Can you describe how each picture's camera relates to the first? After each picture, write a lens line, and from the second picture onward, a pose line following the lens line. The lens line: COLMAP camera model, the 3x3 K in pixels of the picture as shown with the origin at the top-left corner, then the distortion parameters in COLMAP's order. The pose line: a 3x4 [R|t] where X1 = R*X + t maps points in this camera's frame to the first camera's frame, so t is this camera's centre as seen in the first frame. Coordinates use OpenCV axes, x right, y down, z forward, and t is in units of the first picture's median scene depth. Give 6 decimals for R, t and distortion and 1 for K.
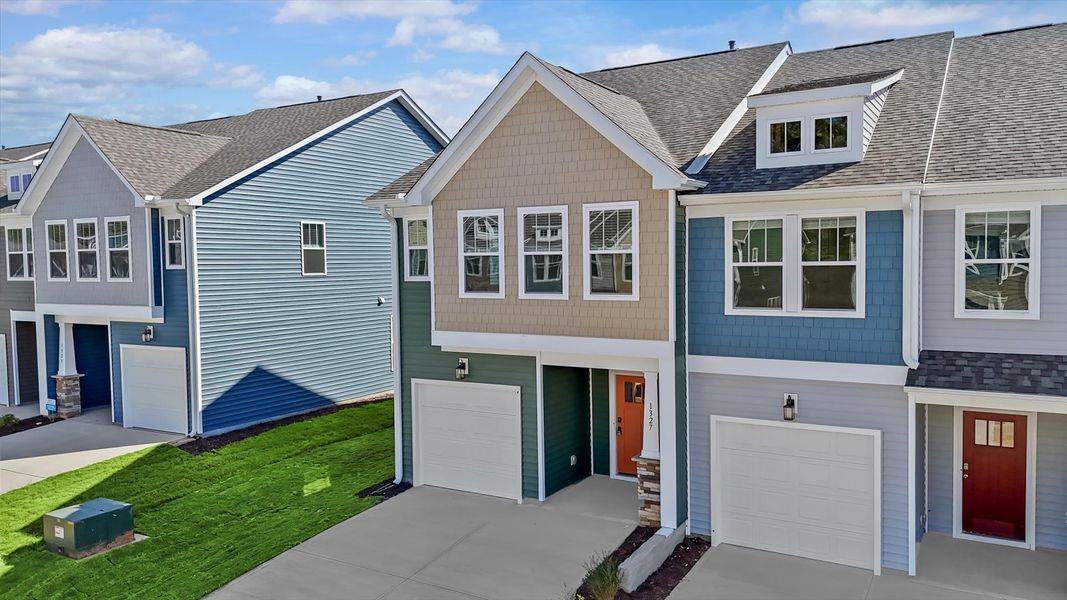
lens RADIAL K [[785.4, 0, 533.5], [0, 785.4, 300.0], [0, 0, 1]] dist [0.067895, -0.056238]
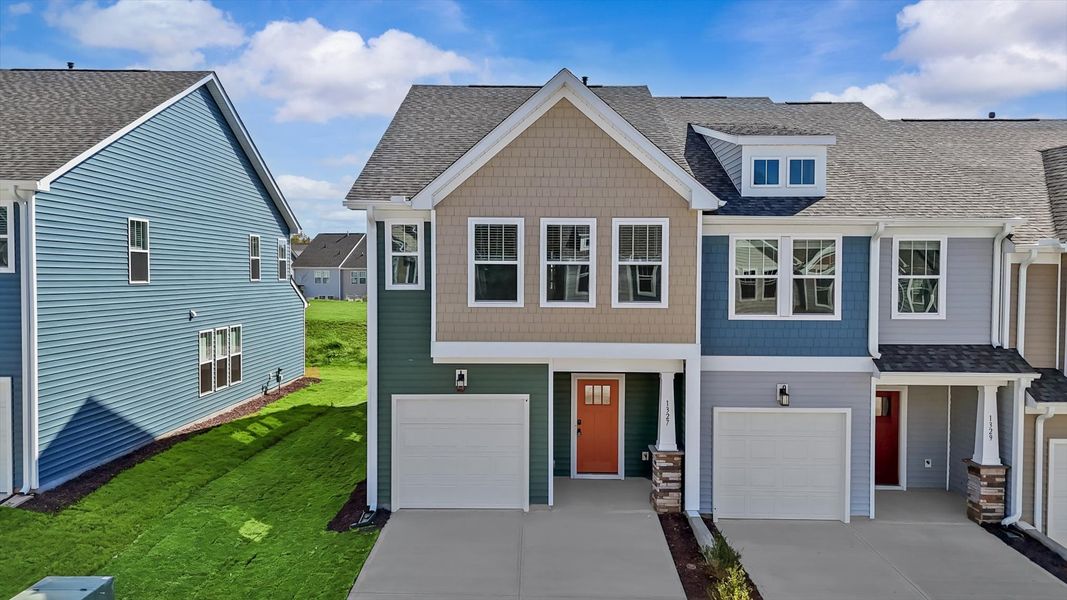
lens RADIAL K [[785.4, 0, 533.5], [0, 785.4, 300.0], [0, 0, 1]] dist [0.067895, -0.056238]
pose [[0.866158, 0.000903, 0.499769, -0.540887], [0.009272, 0.999797, -0.017875, 0.007155], [-0.499684, 0.020116, 0.865974, 0.125452]]
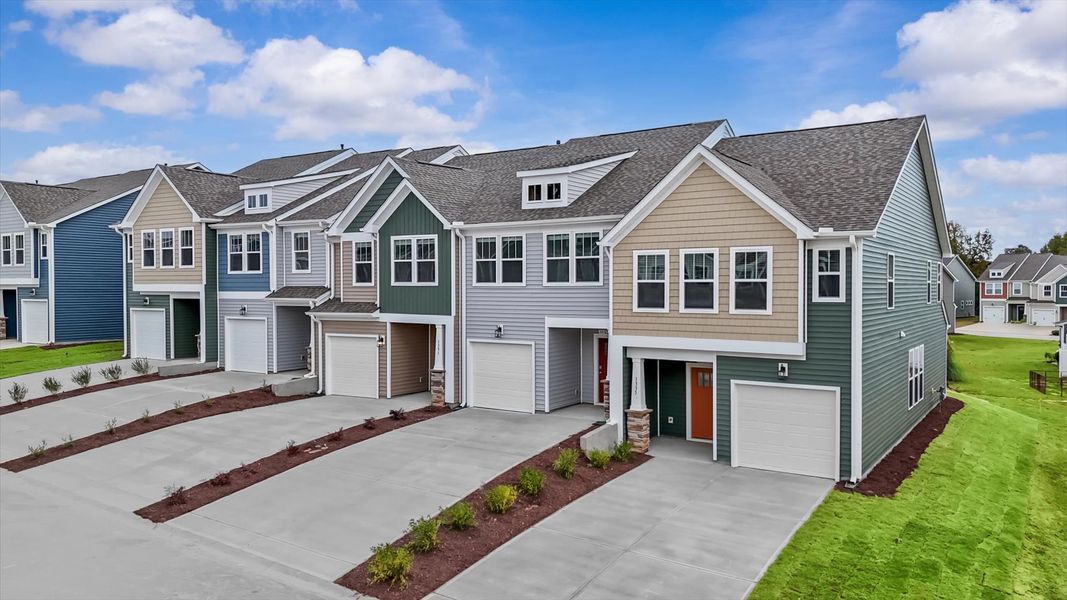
lens RADIAL K [[785.4, 0, 533.5], [0, 785.4, 300.0], [0, 0, 1]] dist [0.067895, -0.056238]
pose [[0.998494, 0.014484, -0.052910, 1.208432], [-0.016354, 0.999251, -0.035084, 0.155647], [0.052362, 0.035897, 0.997983, -1.271215]]
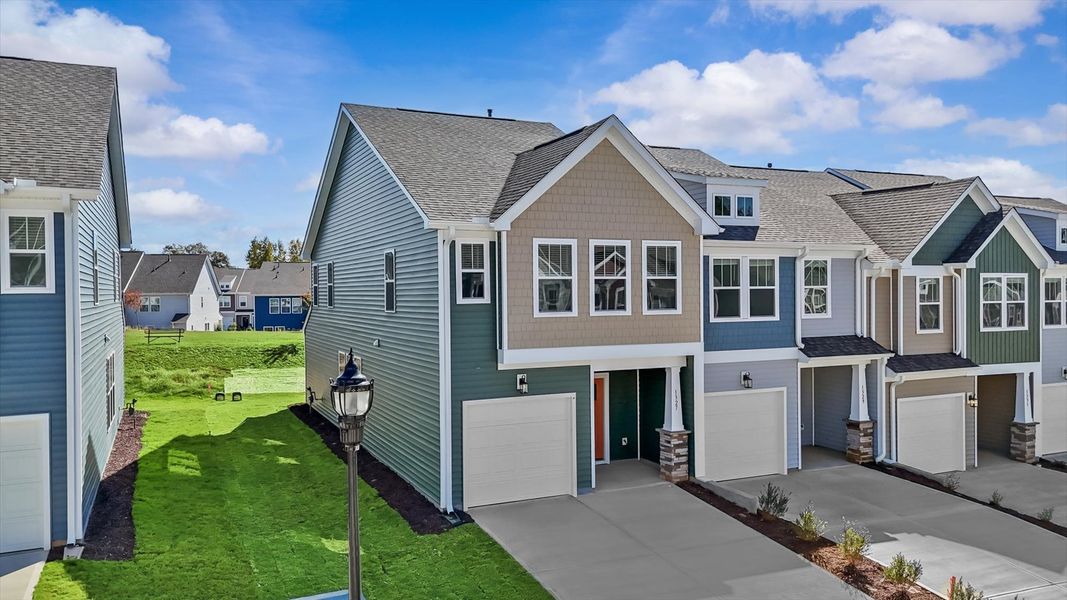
lens RADIAL K [[785.4, 0, 533.5], [0, 785.4, 300.0], [0, 0, 1]] dist [0.067895, -0.056238]
pose [[0.569416, -0.001976, 0.822047, -1.049872], [0.043097, 0.998694, -0.027451, 0.002878], [-0.820919, 0.051059, 0.568757, 0.402807]]
